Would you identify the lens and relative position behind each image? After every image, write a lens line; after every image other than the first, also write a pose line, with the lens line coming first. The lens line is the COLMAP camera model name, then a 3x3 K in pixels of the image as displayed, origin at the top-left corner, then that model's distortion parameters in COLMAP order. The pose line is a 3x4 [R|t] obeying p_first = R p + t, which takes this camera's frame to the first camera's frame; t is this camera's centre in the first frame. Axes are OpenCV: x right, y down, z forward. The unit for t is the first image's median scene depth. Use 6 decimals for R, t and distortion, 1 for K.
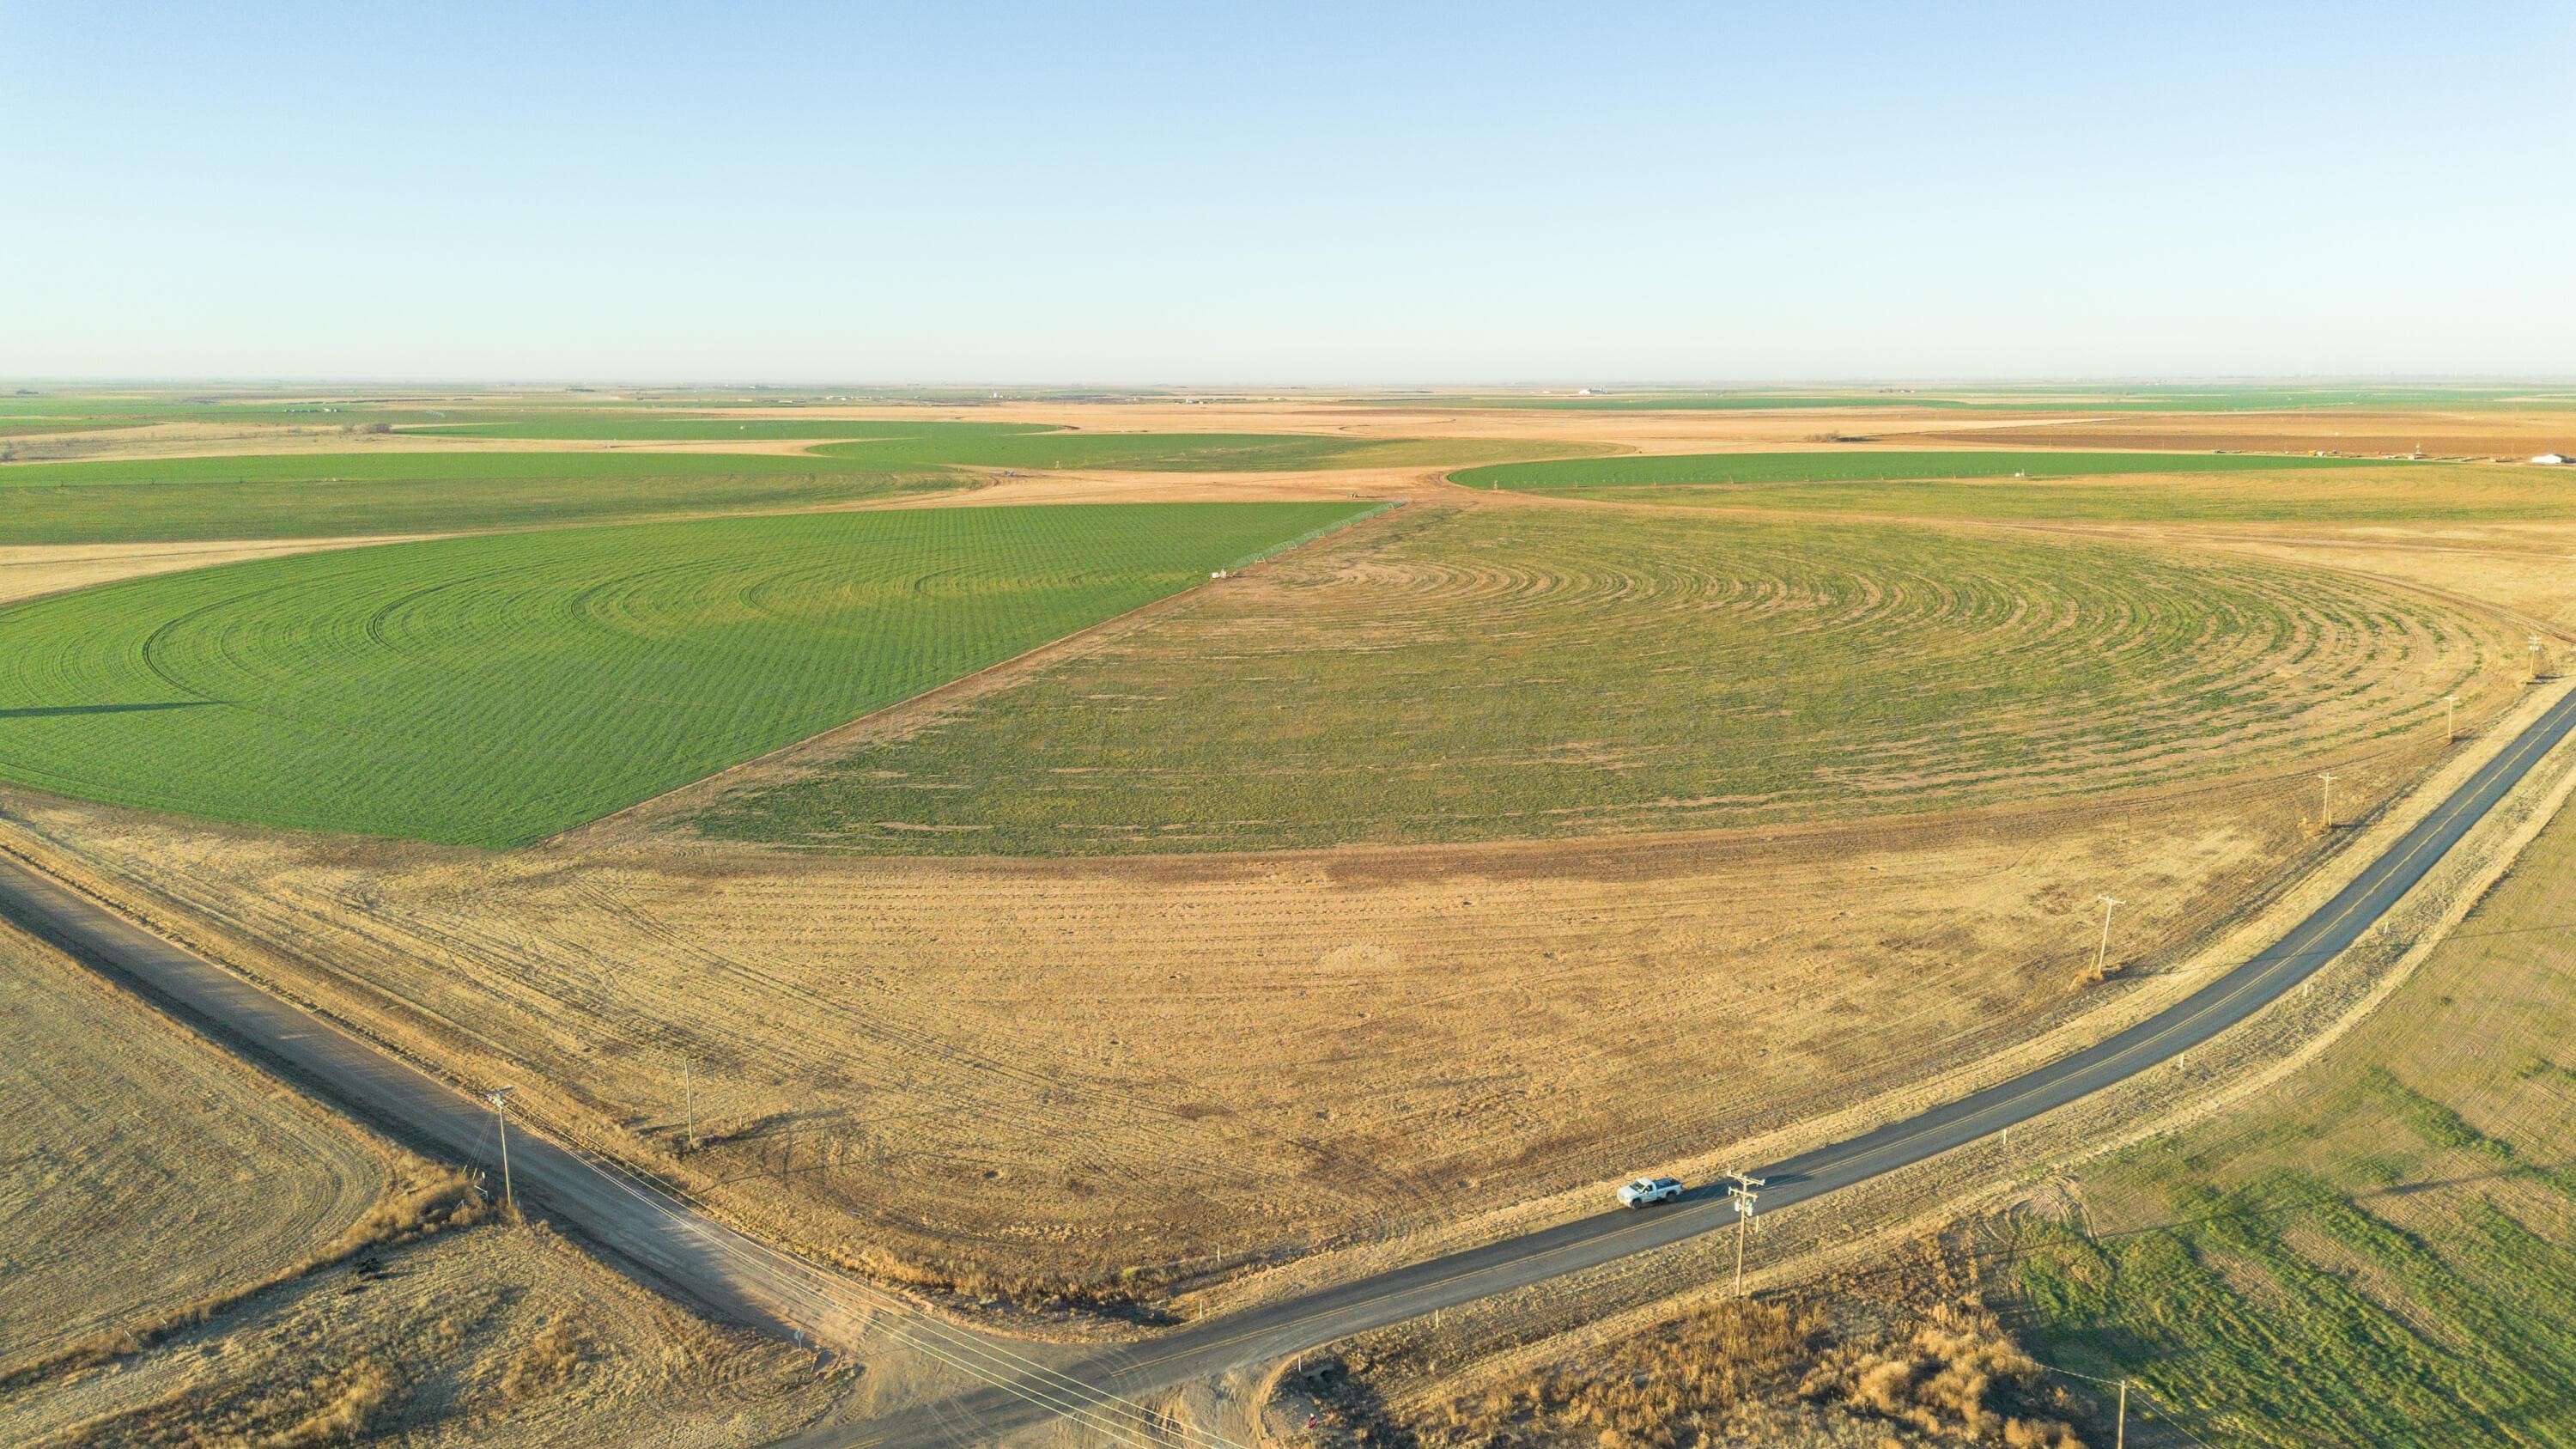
lens RADIAL K [[1808.5, 0, 1288.0], [0, 1808.5, 724.5], [0, 0, 1]] dist [0.074519, -0.065481]
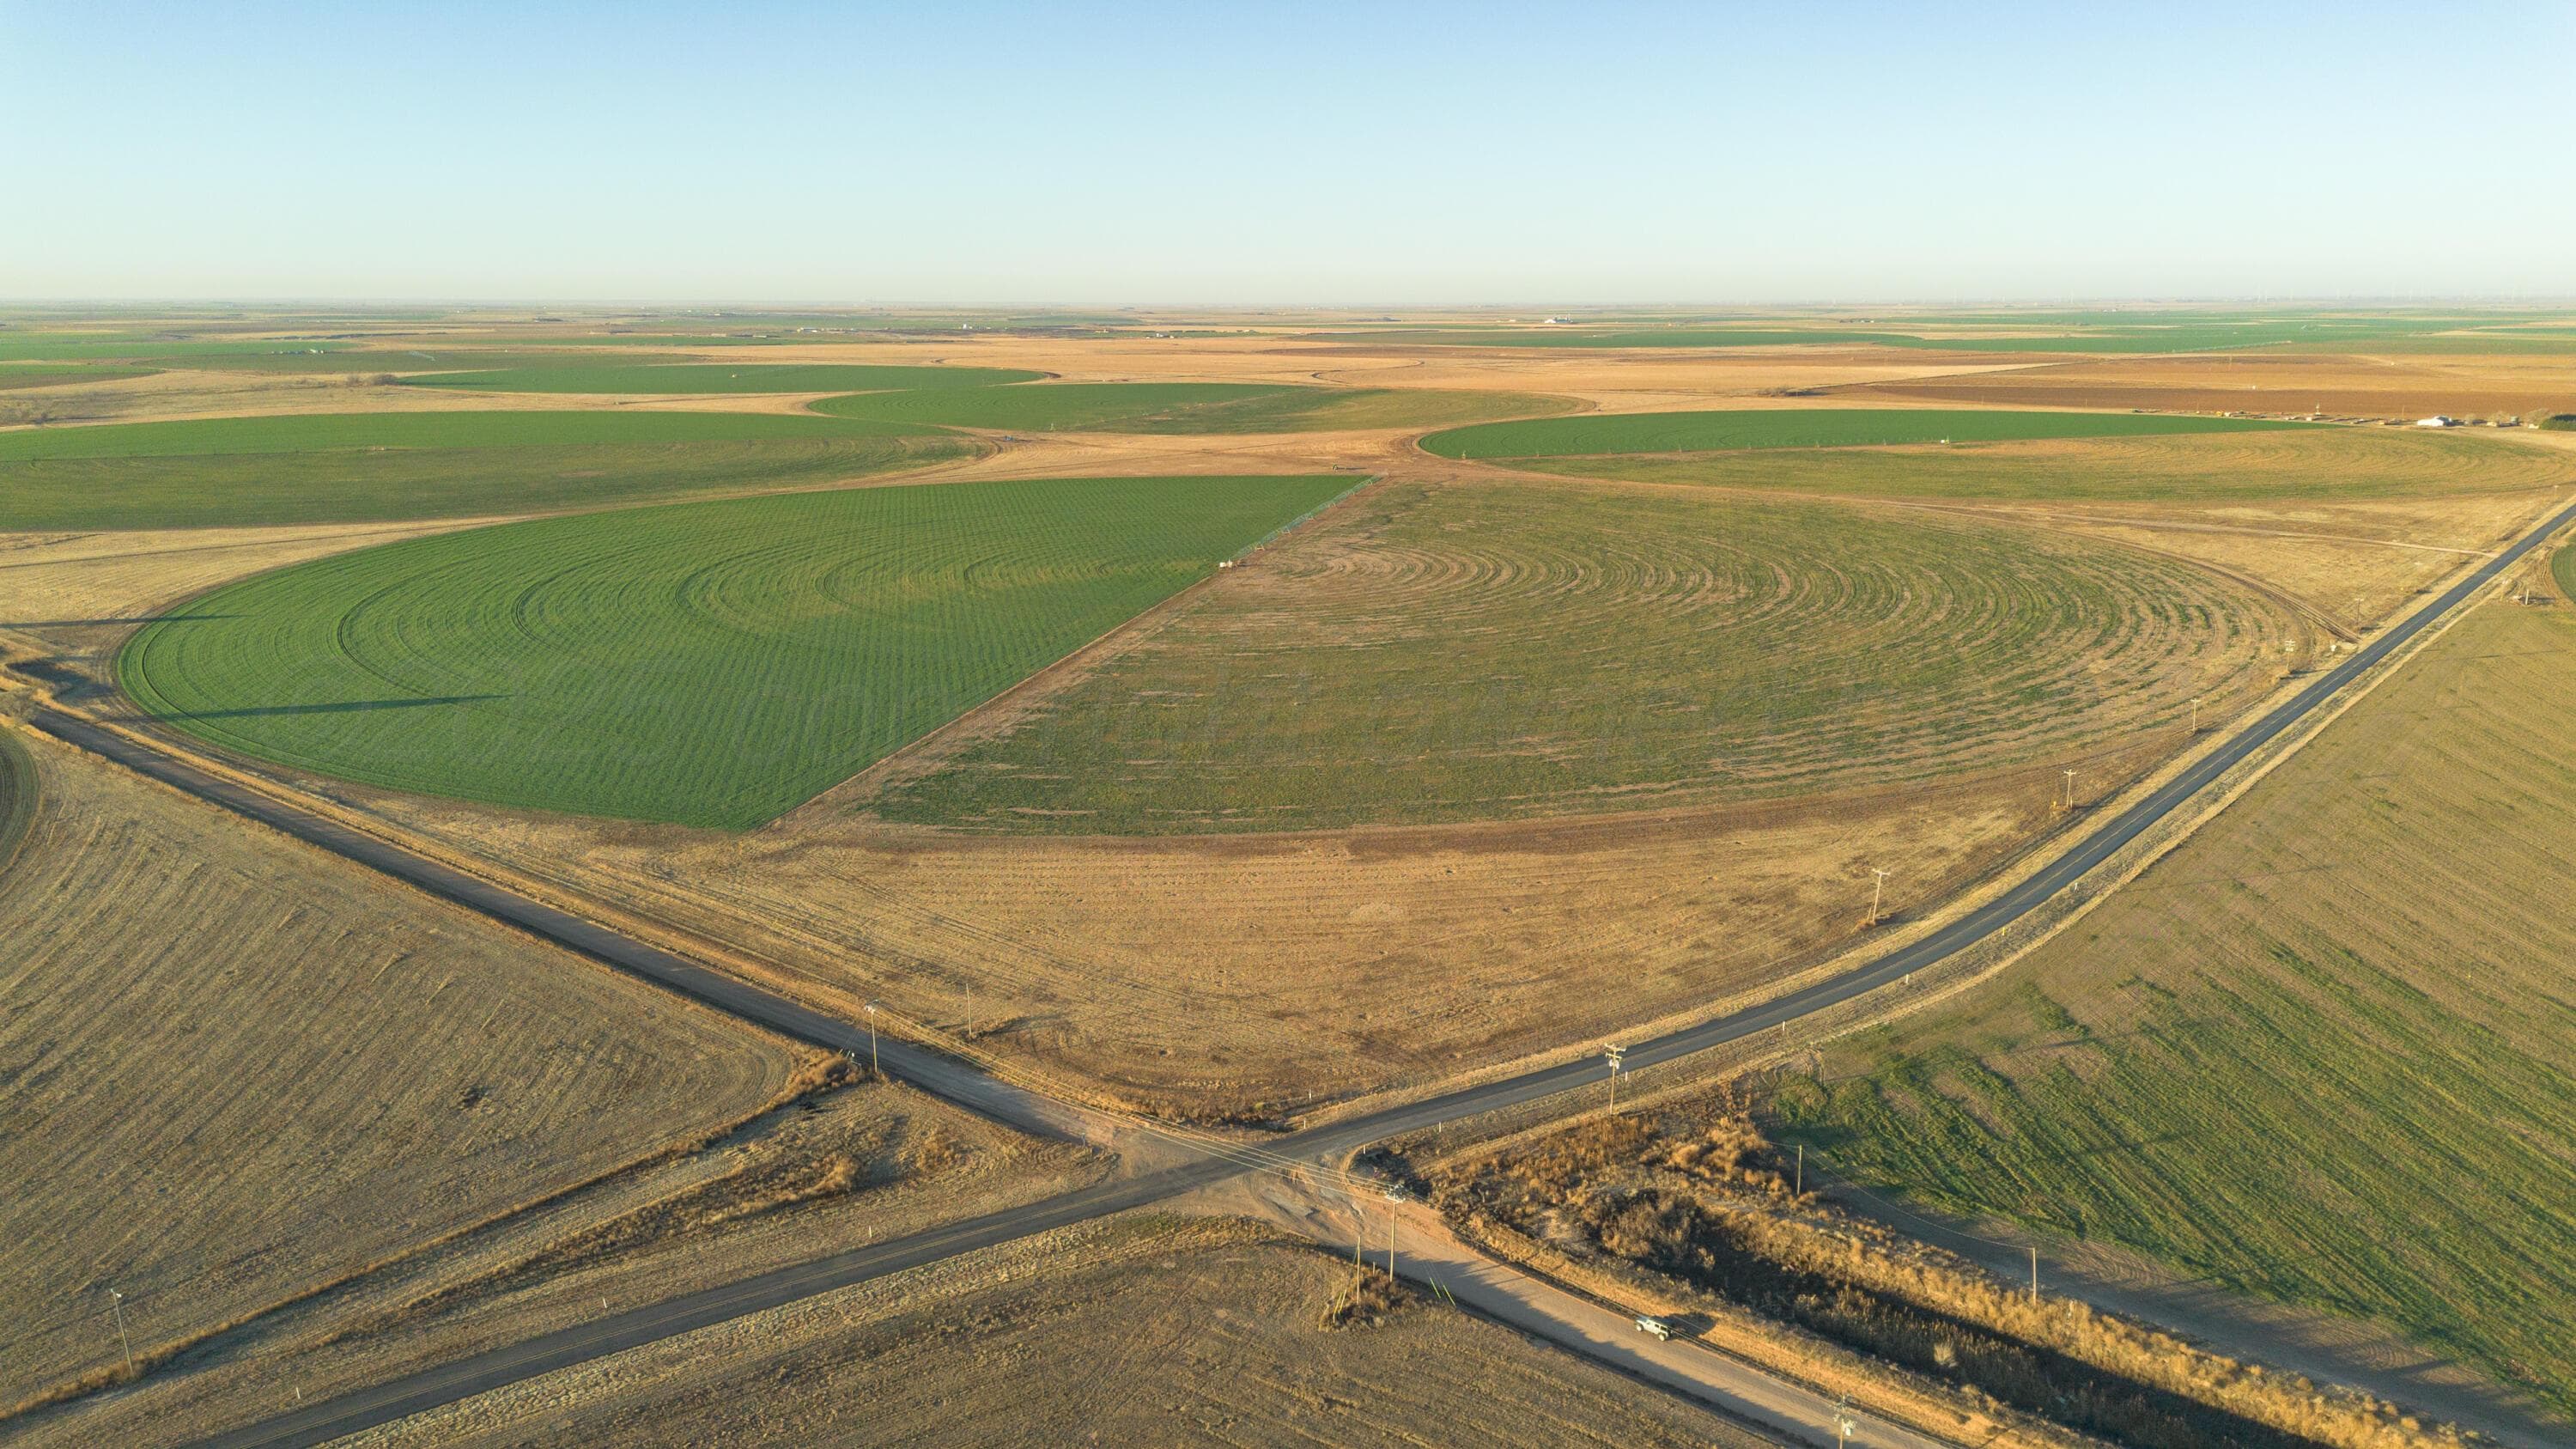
lens RADIAL K [[1803.3, 0, 1288.0], [0, 1803.3, 724.5], [0, 0, 1]] dist [0.094256, -0.117339]
pose [[0.999820, -0.004032, 0.018555, -0.051534], [0.003246, 0.999105, 0.042175, -0.073898], [-0.018709, -0.042108, 0.998938, -0.392724]]
